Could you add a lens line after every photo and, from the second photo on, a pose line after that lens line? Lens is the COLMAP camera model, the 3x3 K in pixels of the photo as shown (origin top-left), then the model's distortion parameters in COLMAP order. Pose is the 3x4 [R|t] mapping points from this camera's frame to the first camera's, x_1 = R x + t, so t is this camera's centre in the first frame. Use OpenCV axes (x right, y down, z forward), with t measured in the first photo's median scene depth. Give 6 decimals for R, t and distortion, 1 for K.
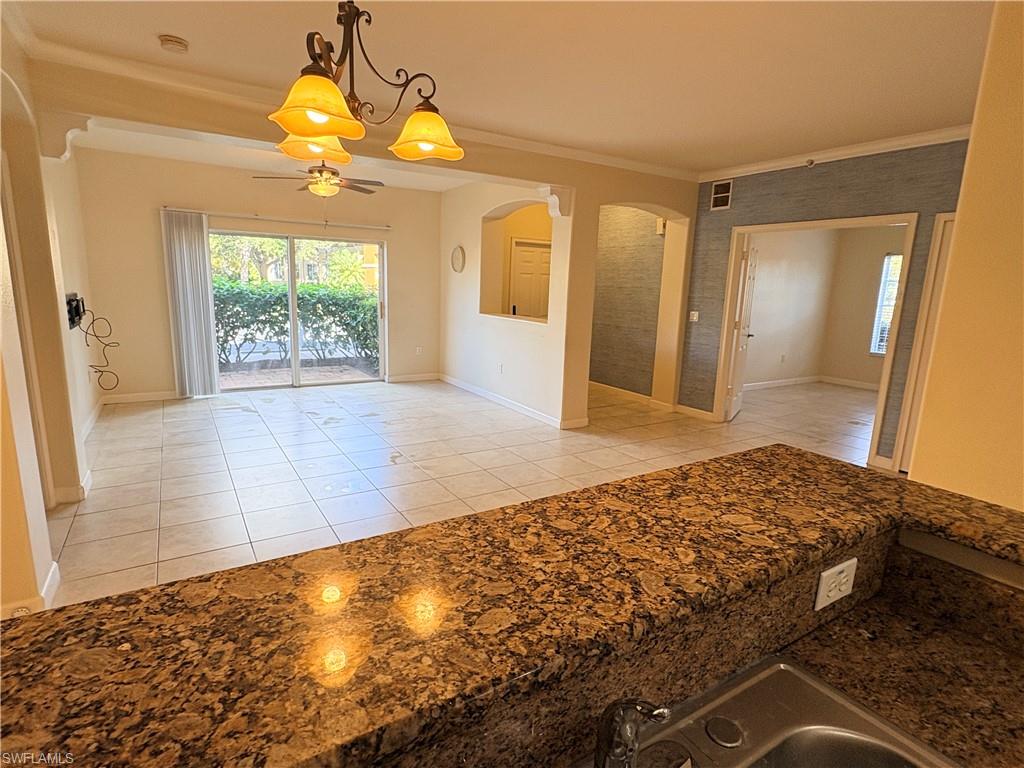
lens RADIAL K [[532.3, 0, 512.0], [0, 532.3, 384.0], [0, 0, 1]] dist [0.003100, 0.000306]
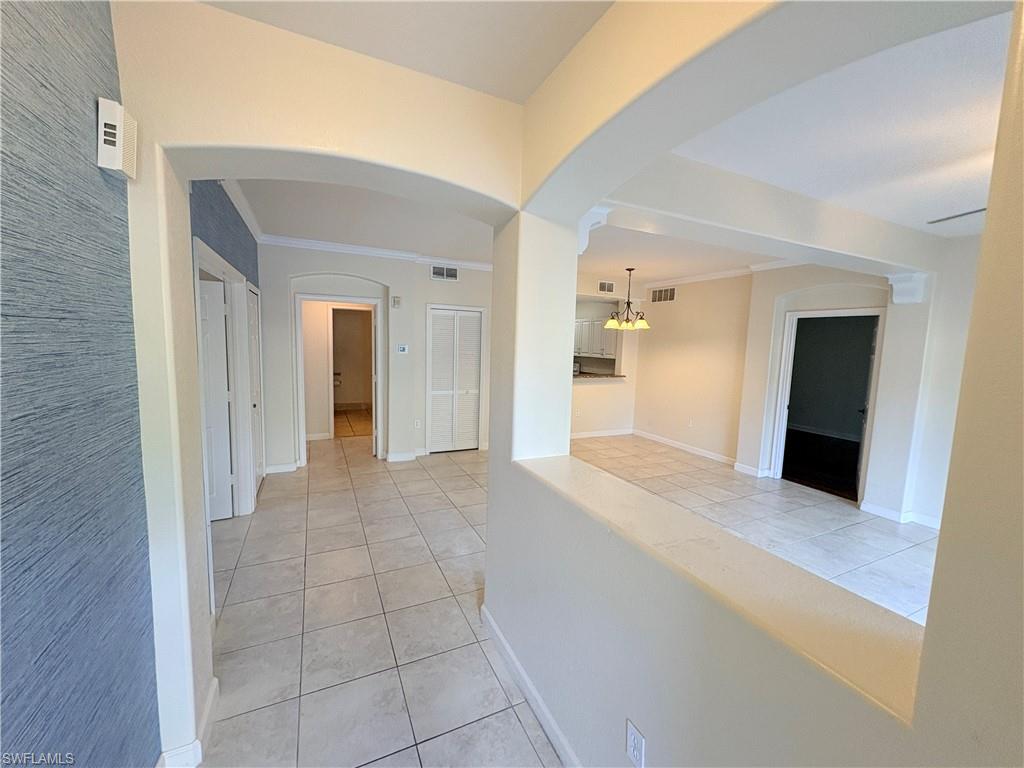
lens RADIAL K [[406.8, 0, 512.0], [0, 406.8, 384.0], [0, 0, 1]] dist [0.000333, 0.000173]
pose [[-0.991159, -0.073986, 0.110140, 0.079782], [-0.038571, 0.954917, 0.294355, -0.269607], [-0.126952, 0.287504, -0.949328, 1.278670]]
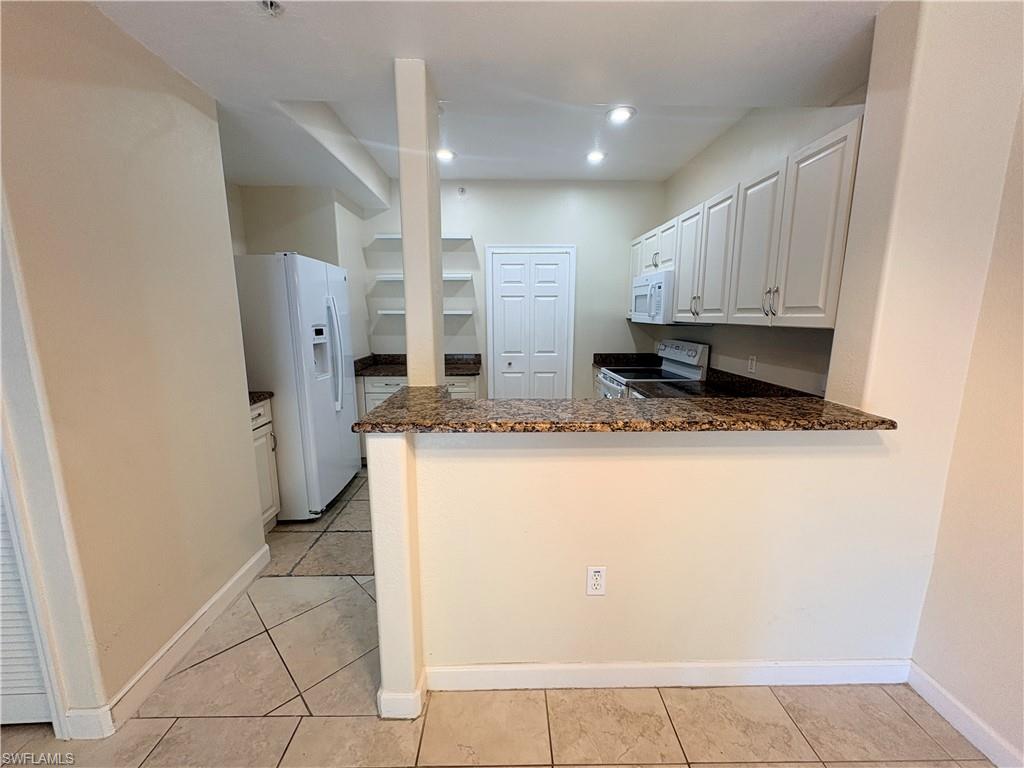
lens RADIAL K [[417.3, 0, 512.0], [0, 417.3, 384.0], [0, 0, 1]] dist [-0.000655, -0.000139]
pose [[-0.857836, -0.122294, 0.499161, -0.052769], [0.067752, 0.935886, 0.345728, -0.060579], [-0.509438, 0.330397, -0.794551, 0.353974]]
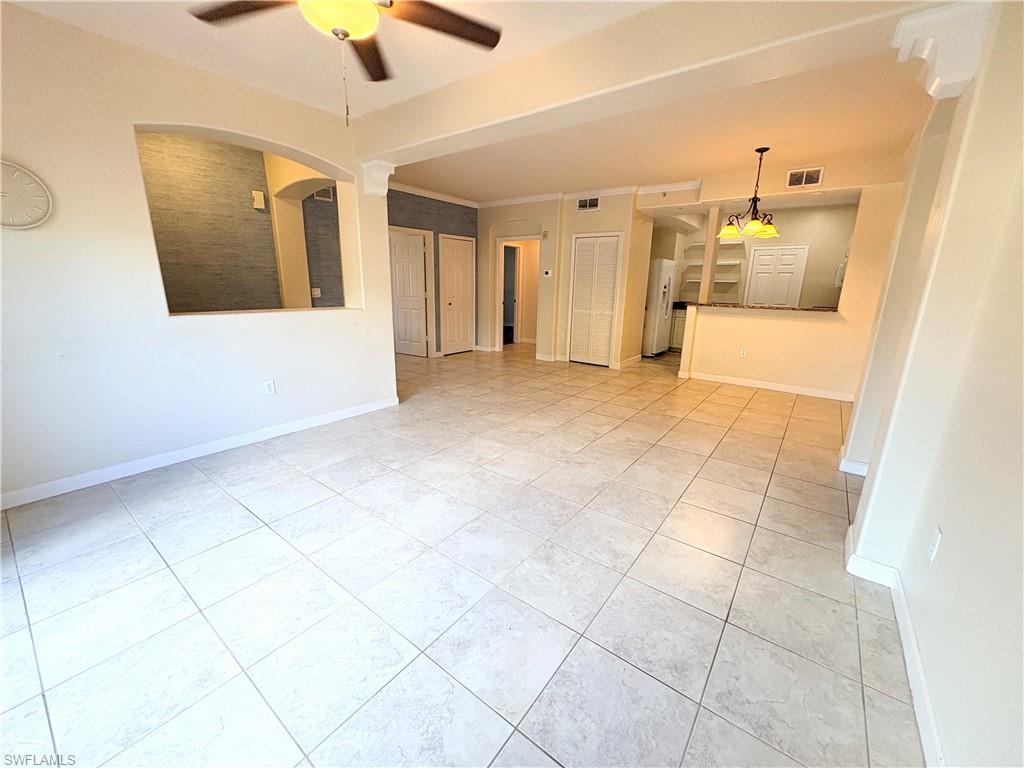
lens RADIAL K [[406.8, 0, 512.0], [0, 406.8, 384.0], [0, 0, 1]] dist [0.000333, 0.000173]
pose [[-0.350644, -0.265961, 0.897950, -0.662070], [0.150268, 0.930425, 0.334258, -0.179499], [-0.924374, 0.252139, -0.286283, 0.944294]]
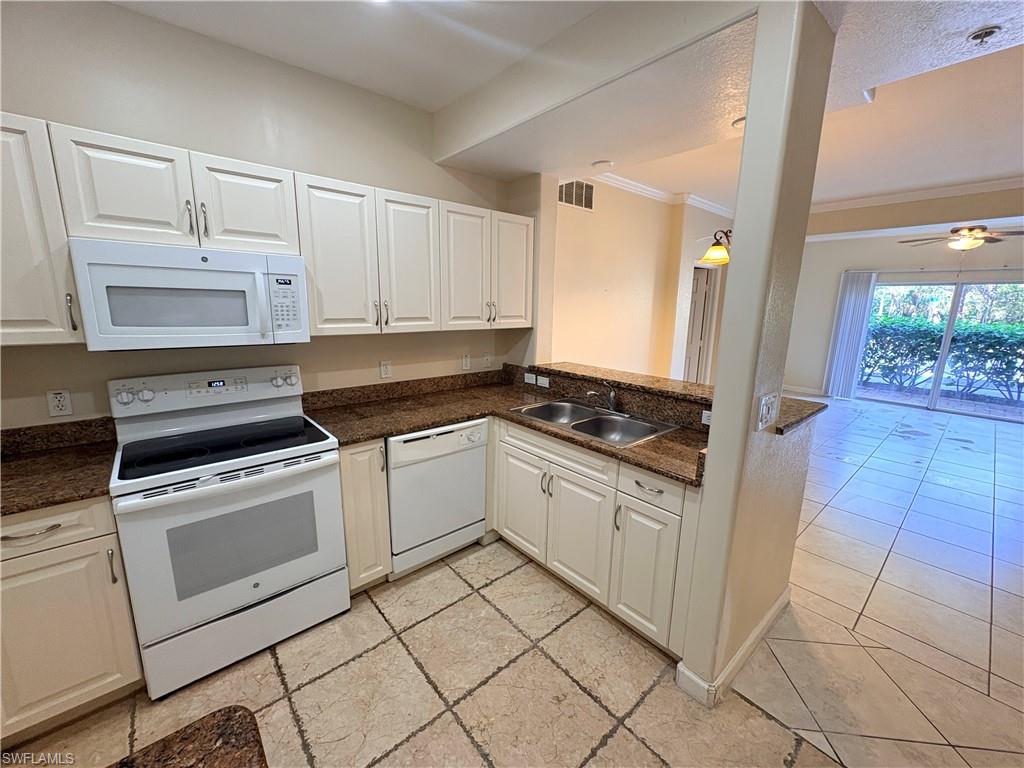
lens RADIAL K [[406.8, 0, 512.0], [0, 406.8, 384.0], [0, 0, 1]] dist [0.000333, 0.000173]
pose [[0.152105, 0.163395, -0.974765, 0.397632], [-0.200837, 0.970774, 0.131387, 0.019331], [0.967744, 0.175785, 0.180476, -0.073463]]
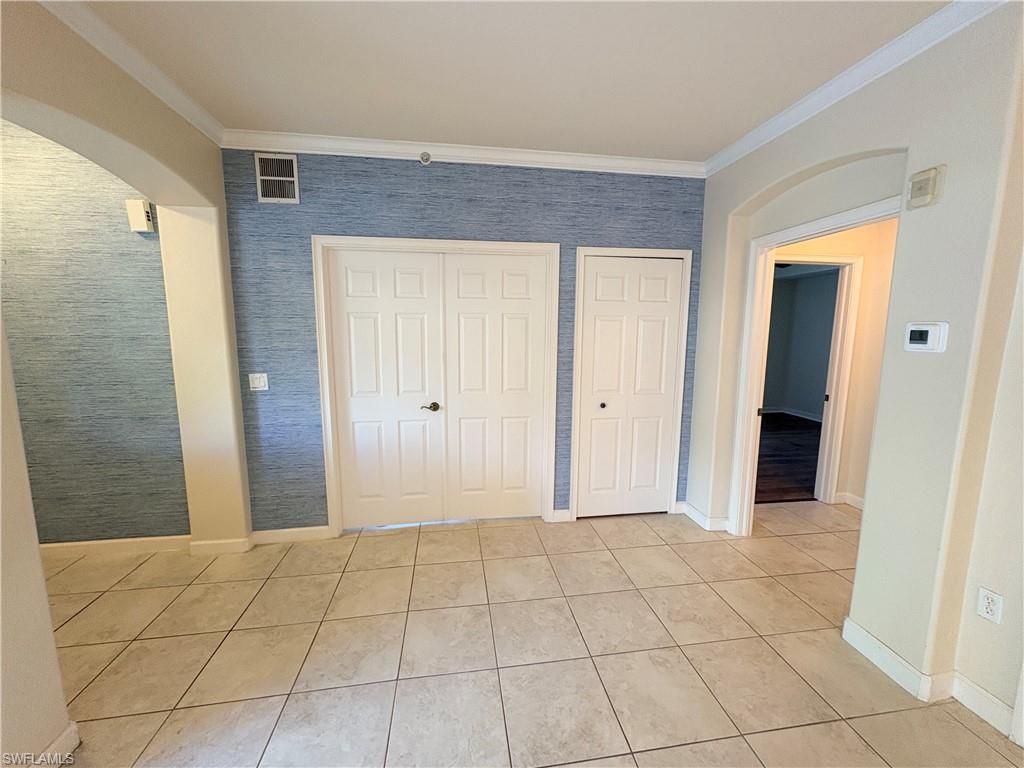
lens RADIAL K [[406.8, 0, 512.0], [0, 406.8, 384.0], [0, 0, 1]] dist [0.000333, 0.000173]
pose [[0.402639, -0.155314, 0.902086, 0.050844], [0.183998, 0.979117, 0.086450, -0.116279], [-0.896675, 0.131174, 0.422809, 0.581683]]
